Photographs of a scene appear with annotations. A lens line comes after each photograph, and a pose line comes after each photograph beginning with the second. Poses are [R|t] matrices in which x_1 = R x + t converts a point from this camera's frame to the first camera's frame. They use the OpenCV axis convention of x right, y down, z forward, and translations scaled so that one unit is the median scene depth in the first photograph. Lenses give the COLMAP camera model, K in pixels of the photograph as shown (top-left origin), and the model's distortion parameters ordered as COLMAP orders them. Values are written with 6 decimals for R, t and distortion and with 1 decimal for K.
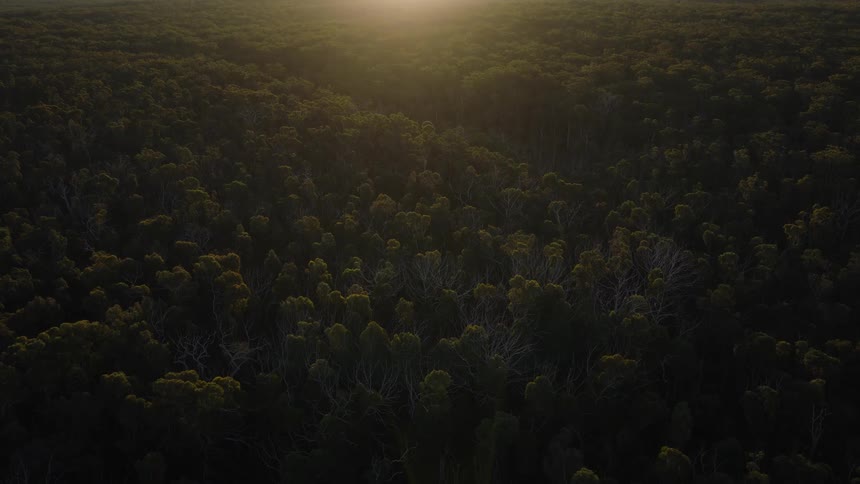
lens RADIAL K [[702.6, 0, 430.2], [0, 702.6, 241.7], [0, 0, 1]] dist [-0.001722, 0.017432]
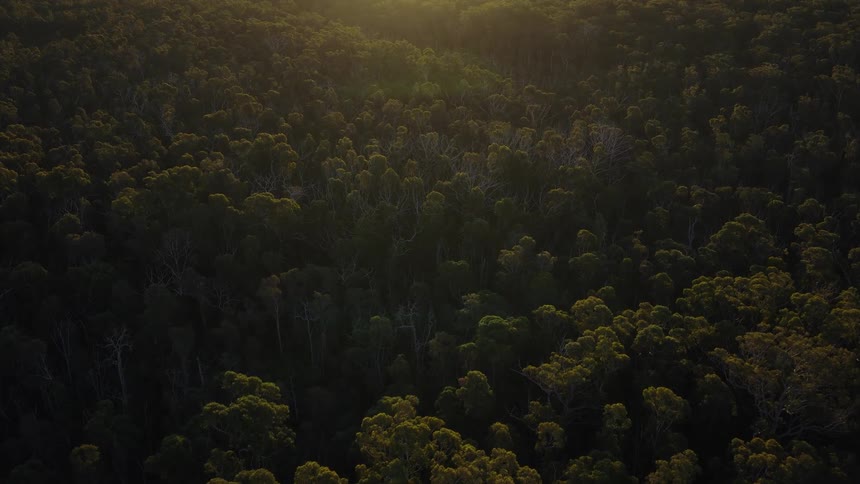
lens RADIAL K [[702.6, 0, 431.5], [0, 702.6, 242.1], [0, 0, 1]] dist [-0.001722, 0.017432]
pose [[0.999998, -0.001792, -0.000207, 0.001725], [0.001802, 0.997387, 0.072217, 0.096336], [0.000077, -0.072218, 0.997389, -0.257086]]
